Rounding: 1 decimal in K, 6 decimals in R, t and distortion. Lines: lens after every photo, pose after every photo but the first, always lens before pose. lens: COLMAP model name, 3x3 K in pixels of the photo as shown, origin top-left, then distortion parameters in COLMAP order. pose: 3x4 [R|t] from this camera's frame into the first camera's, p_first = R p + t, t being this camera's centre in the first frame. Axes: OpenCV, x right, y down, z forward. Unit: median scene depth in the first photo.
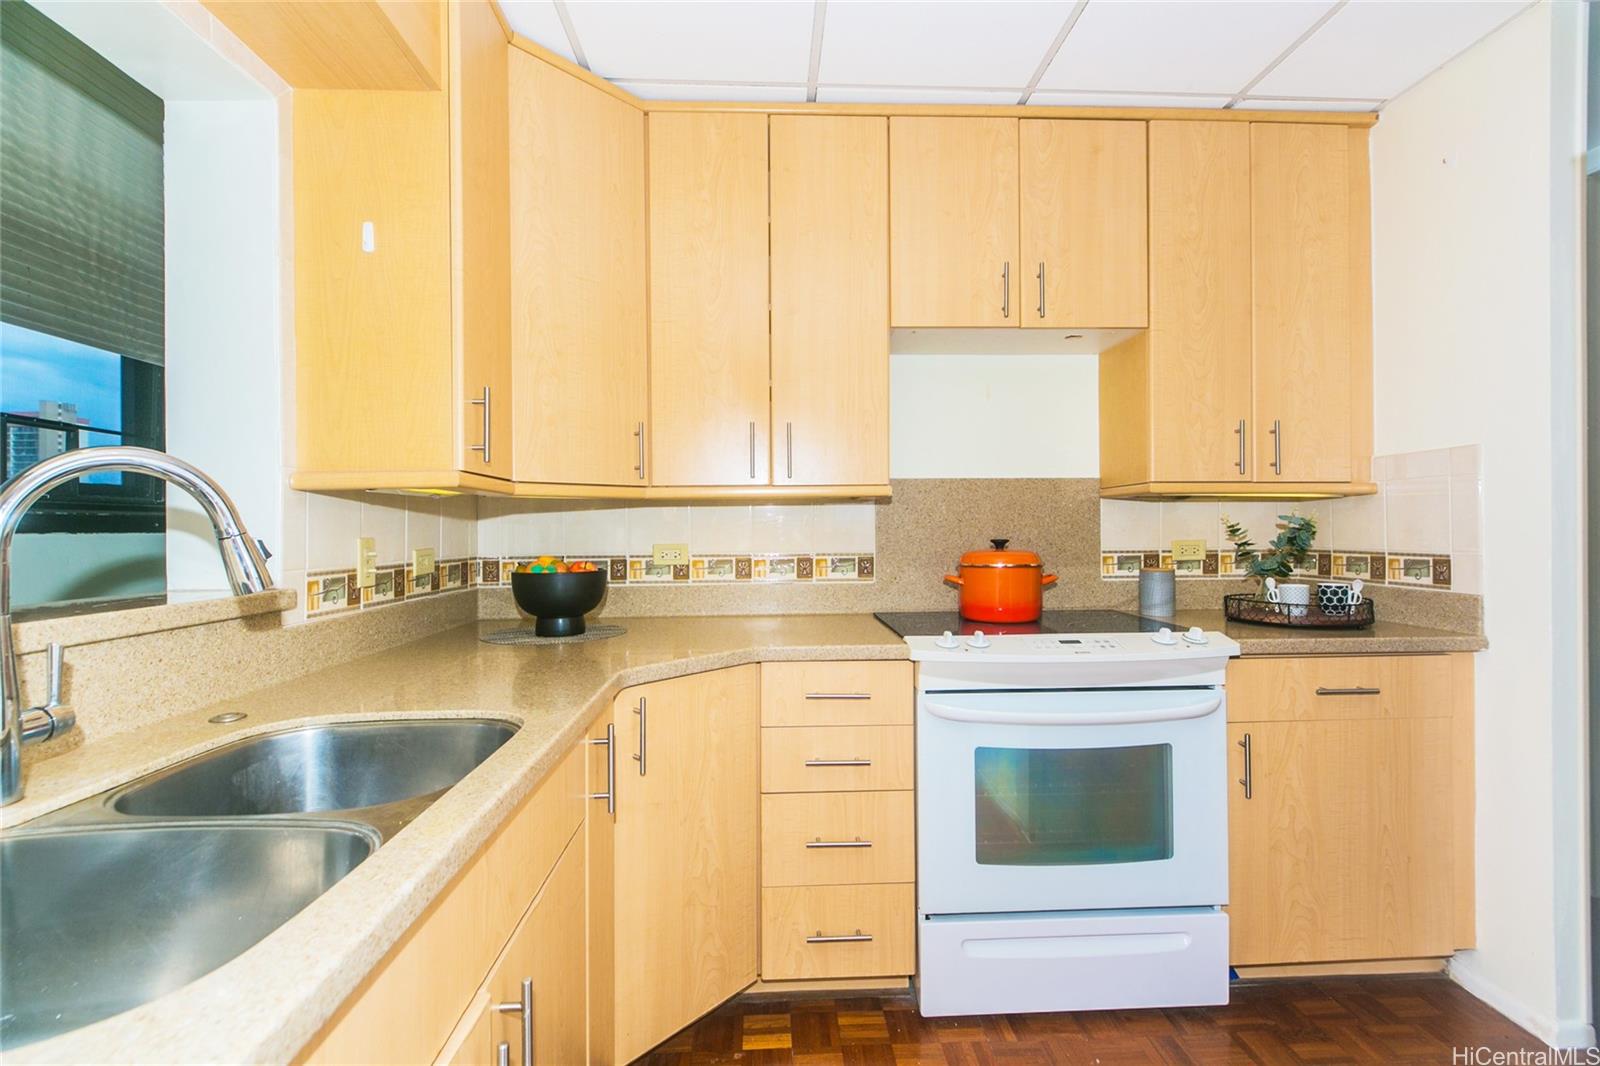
lens RADIAL K [[713.9, 0, 810.8], [0, 713.9, 529.2], [0, 0, 1]] dist [0.010226, -0.000814]
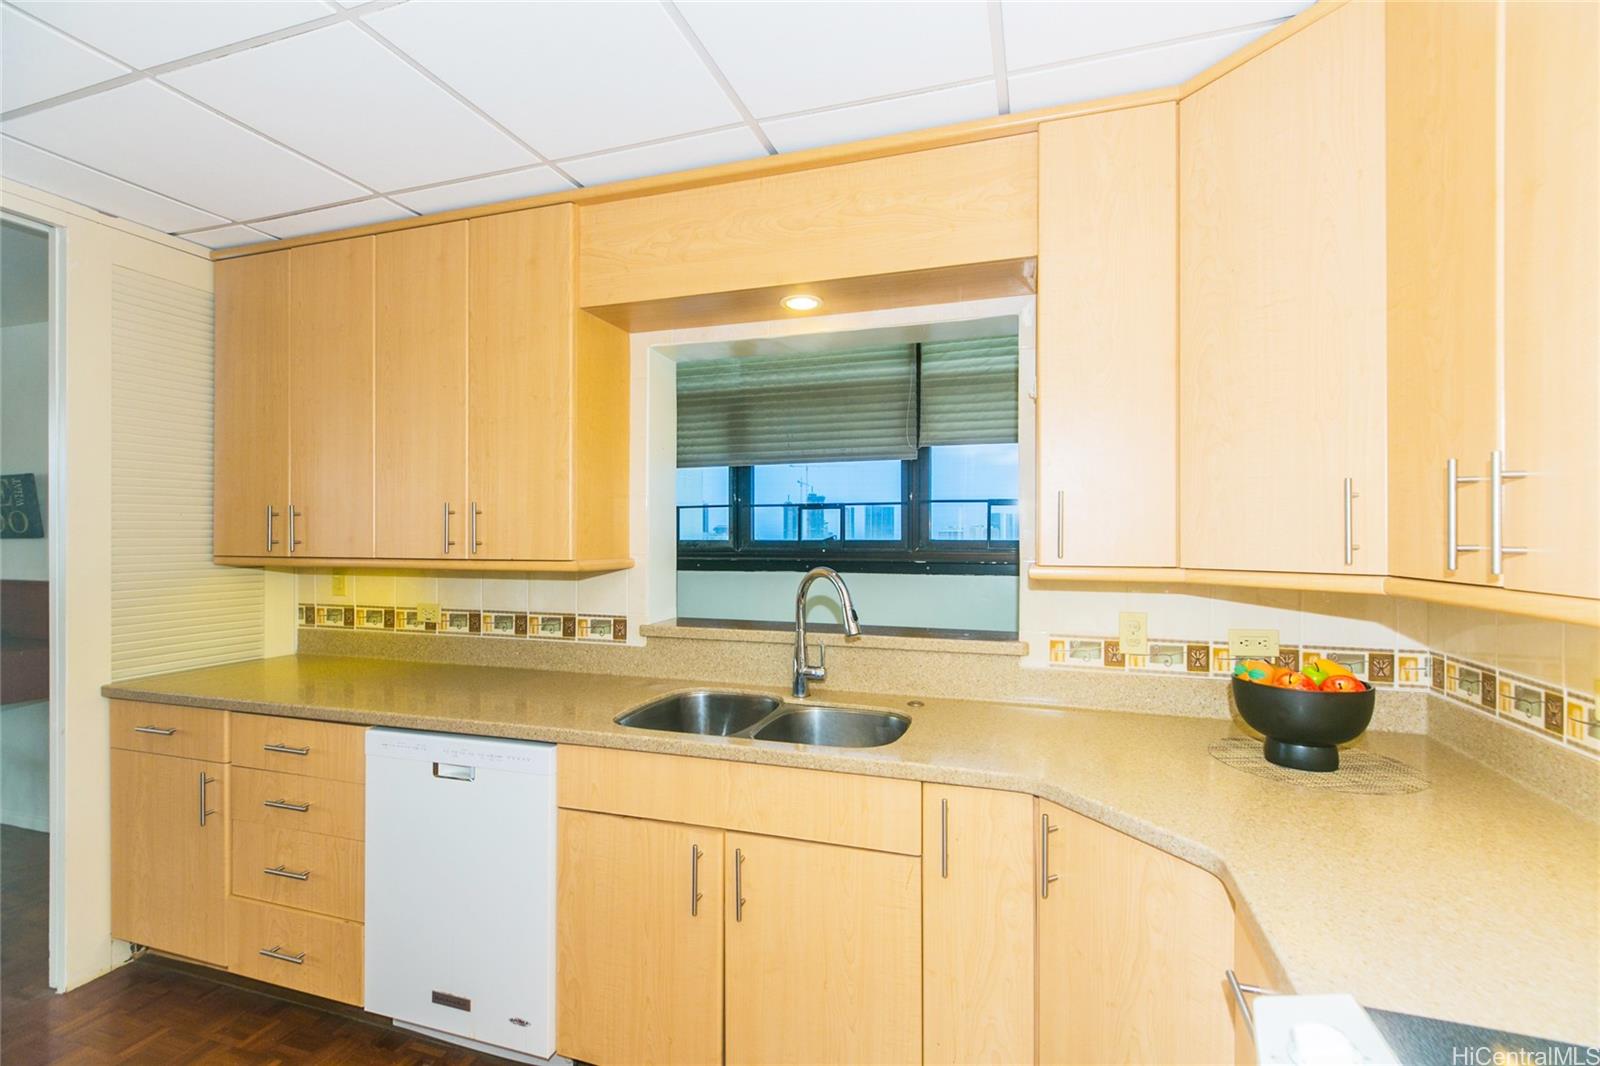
lens RADIAL K [[713.9, 0, 810.8], [0, 713.9, 529.2], [0, 0, 1]] dist [0.010226, -0.000814]
pose [[-0.360867, 0.004745, -0.932605, 0.583993], [0.003354, 0.999987, 0.003790, -0.114906], [0.932611, -0.001760, -0.360878, 0.838112]]
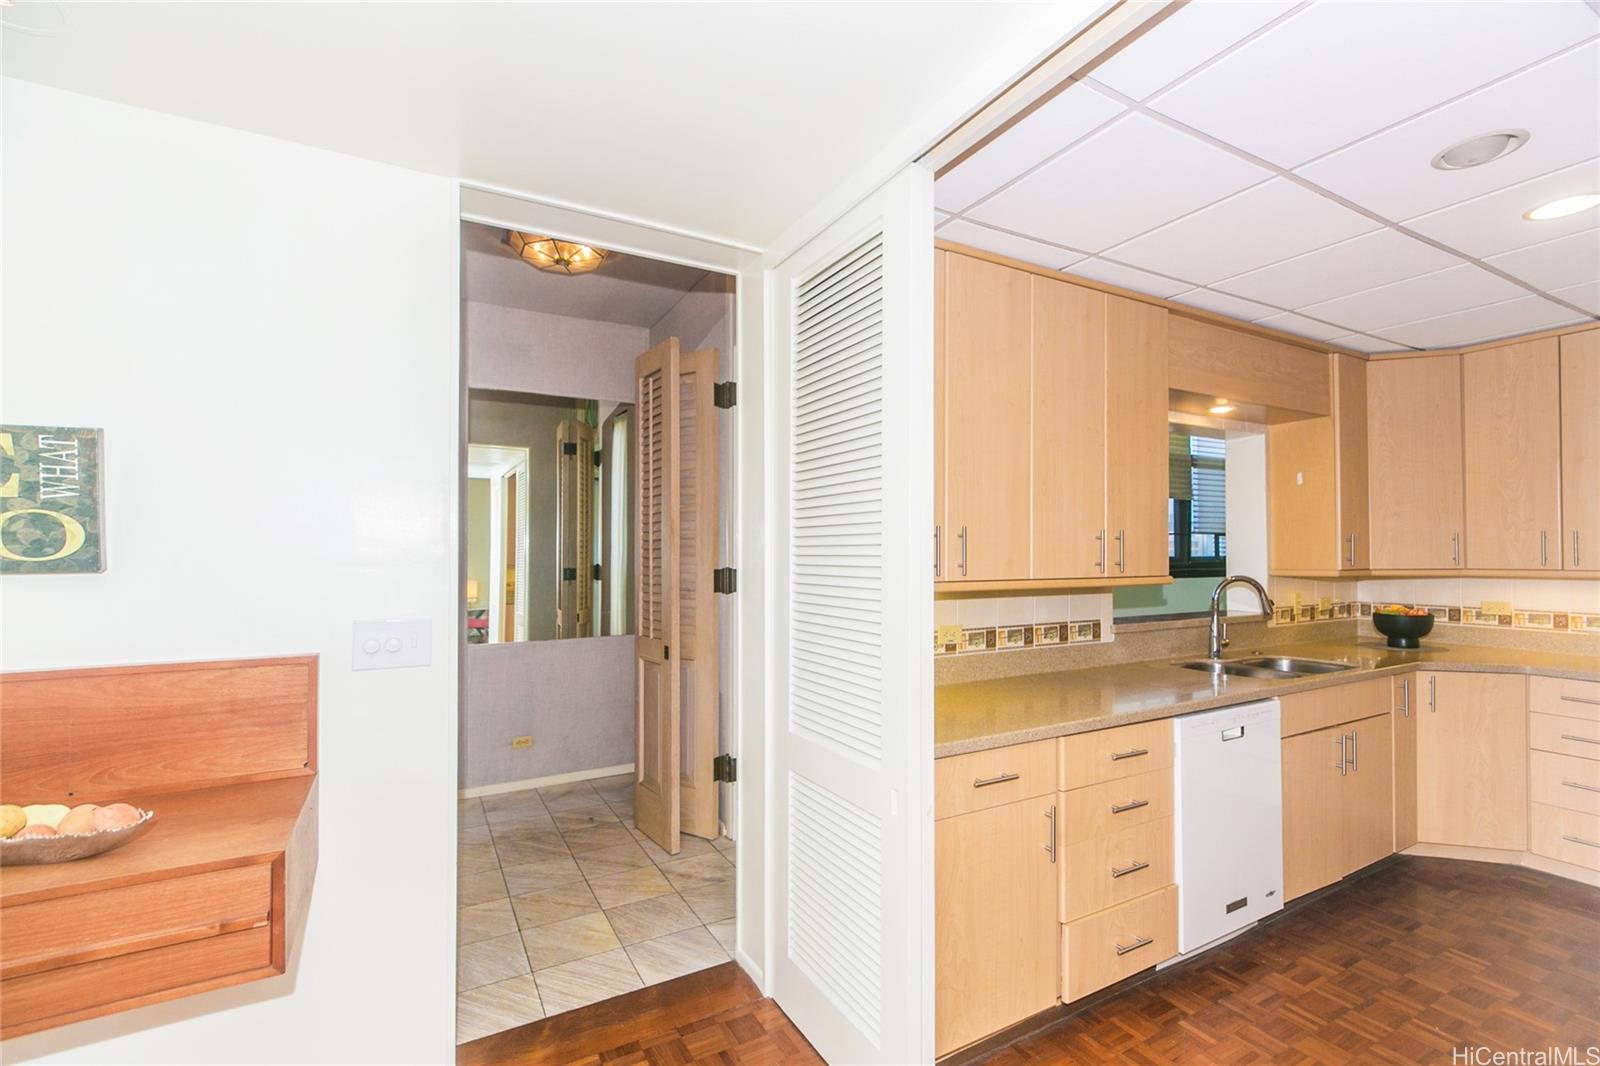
lens RADIAL K [[727.6, 0, 807.4], [0, 727.6, 540.8], [0, 0, 1]] dist [0.010477, 0.000114]
pose [[0.438337, -0.009665, -0.898759, 0.709475], [0.001565, 0.999949, -0.009990, -0.118392], [0.898809, 0.002972, 0.438330, -1.277118]]
